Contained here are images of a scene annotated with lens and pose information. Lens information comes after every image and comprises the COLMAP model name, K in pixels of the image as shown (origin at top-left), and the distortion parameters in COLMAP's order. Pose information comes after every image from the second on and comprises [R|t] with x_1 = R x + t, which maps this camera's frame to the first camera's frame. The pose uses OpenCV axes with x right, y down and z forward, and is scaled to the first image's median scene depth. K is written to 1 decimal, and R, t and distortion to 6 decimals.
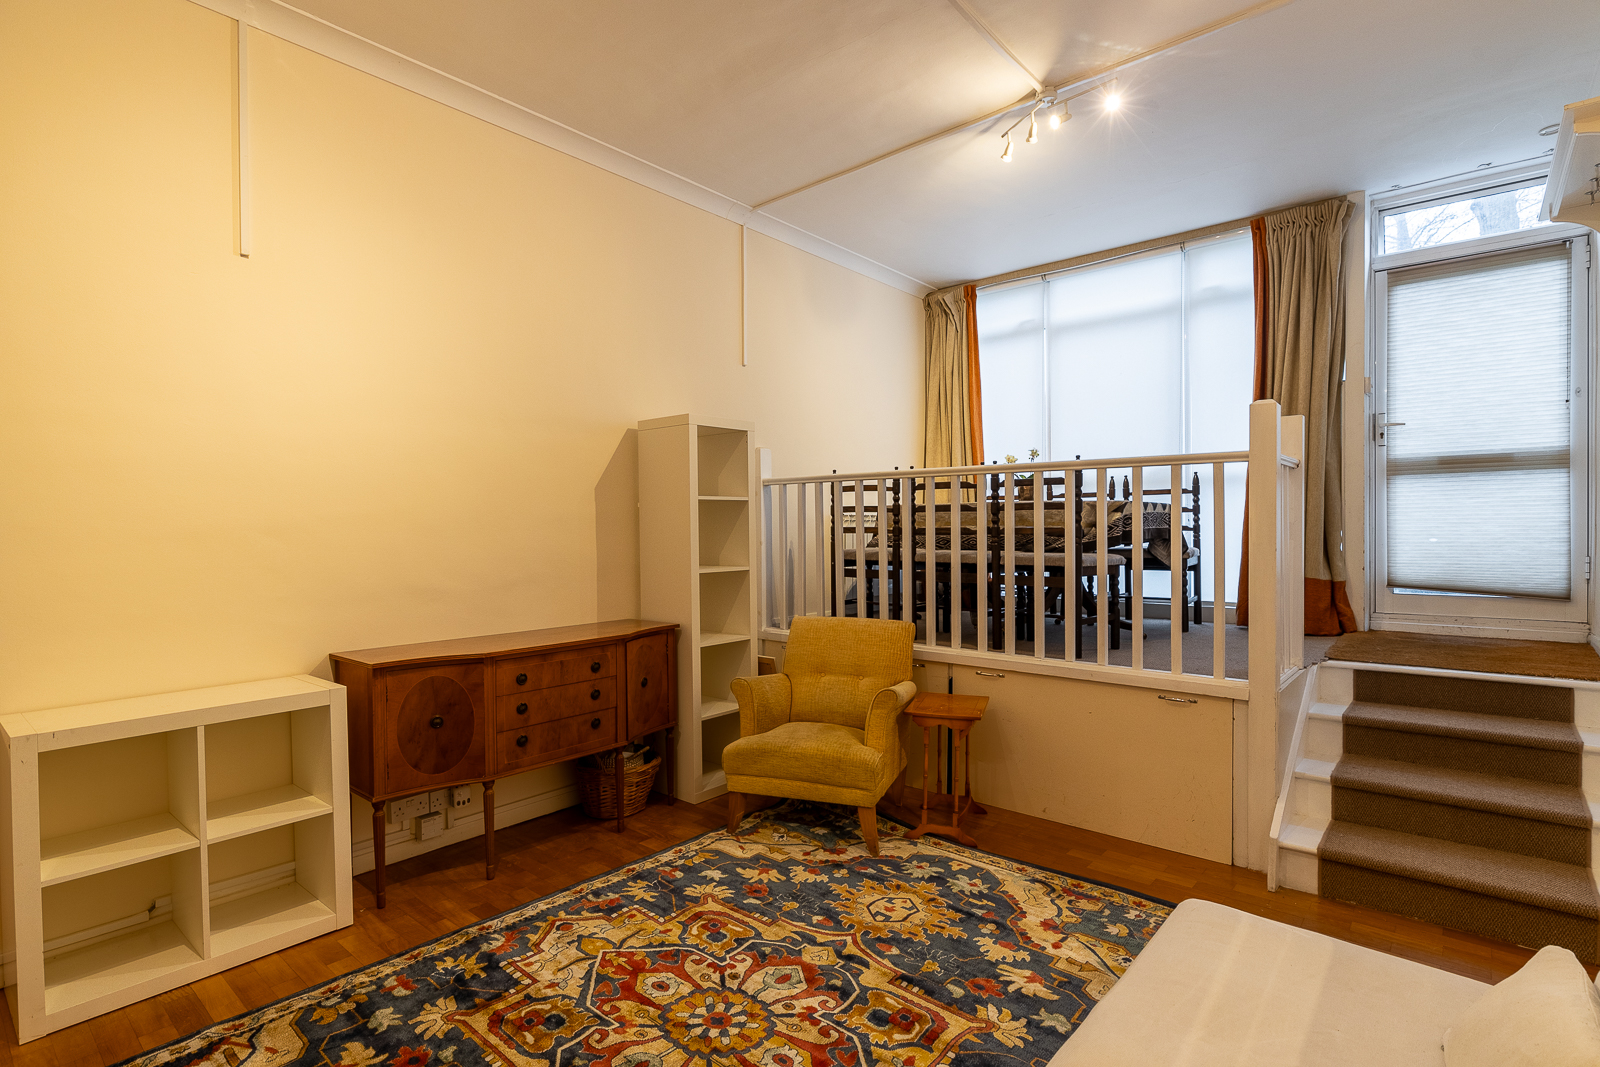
lens RADIAL K [[783.8, 0, 806.1], [0, 783.8, 533.1], [0, 0, 1]] dist [-0.003645, -0.001232]
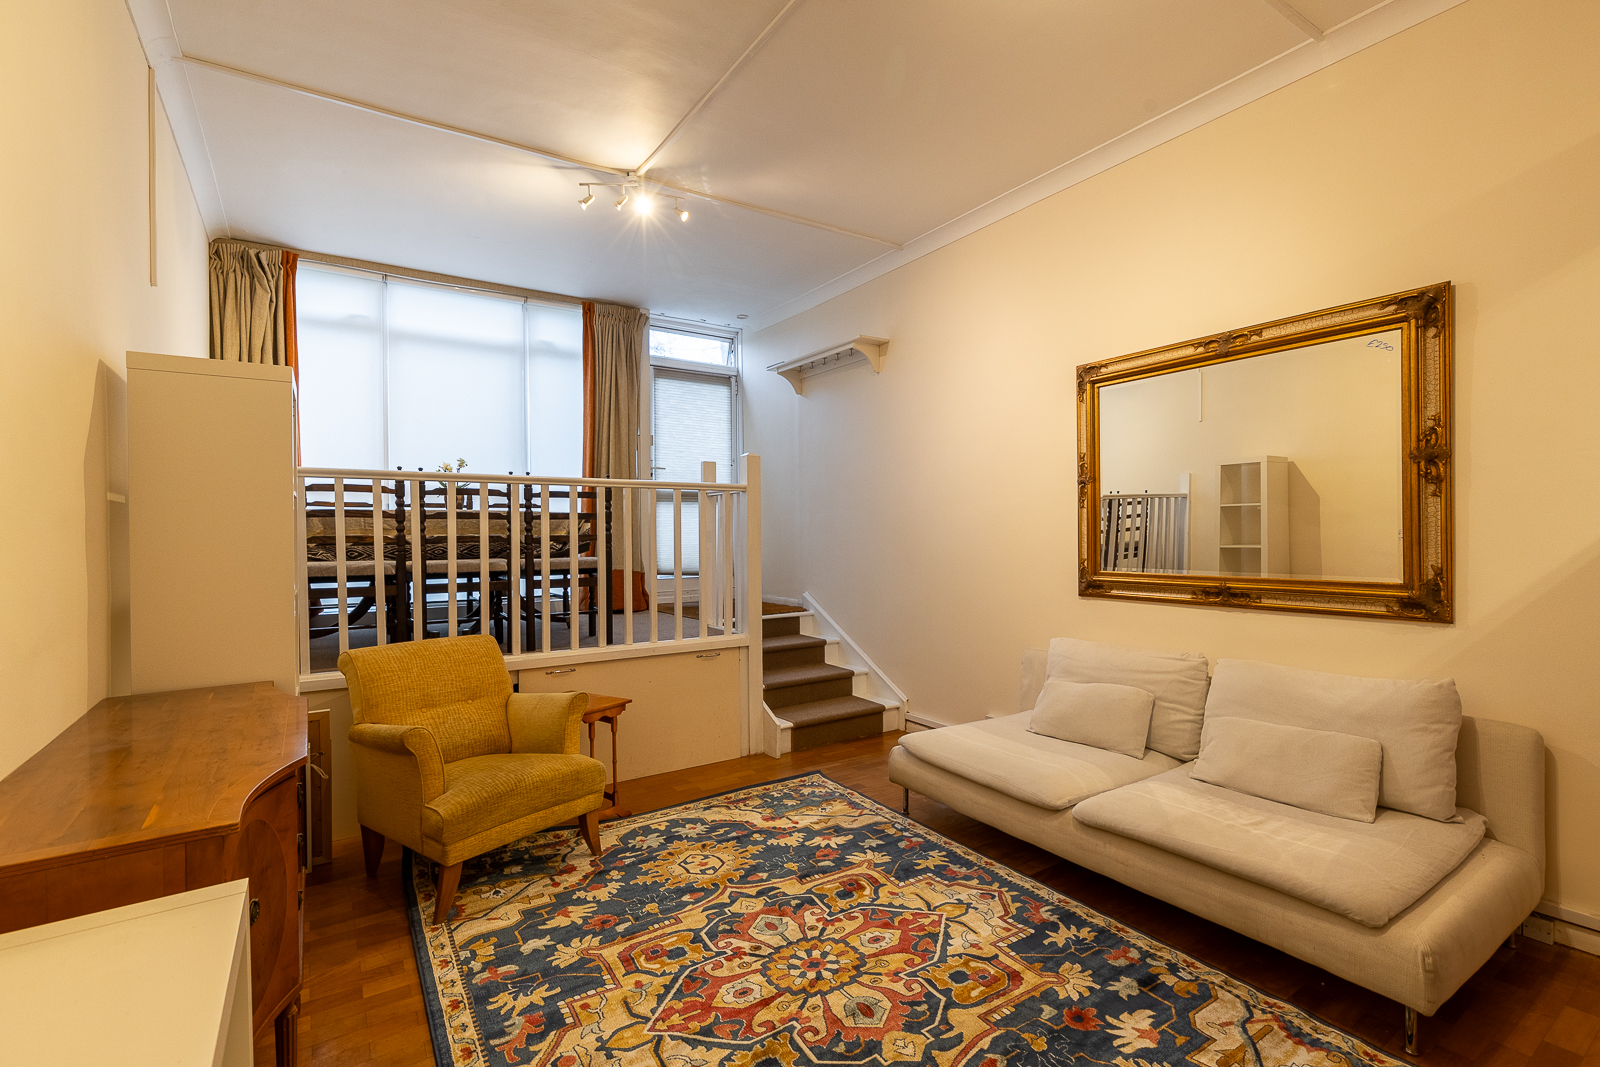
lens RADIAL K [[725.9, 0, 809.7], [0, 725.9, 536.6], [0, 0, 1]] dist [-0.008700, -0.000623]
pose [[0.263639, -0.002012, 0.964619, -0.785994], [0.013046, 0.999914, -0.001480, 0.001234], [-0.964533, 0.012974, 0.263642, 0.500916]]
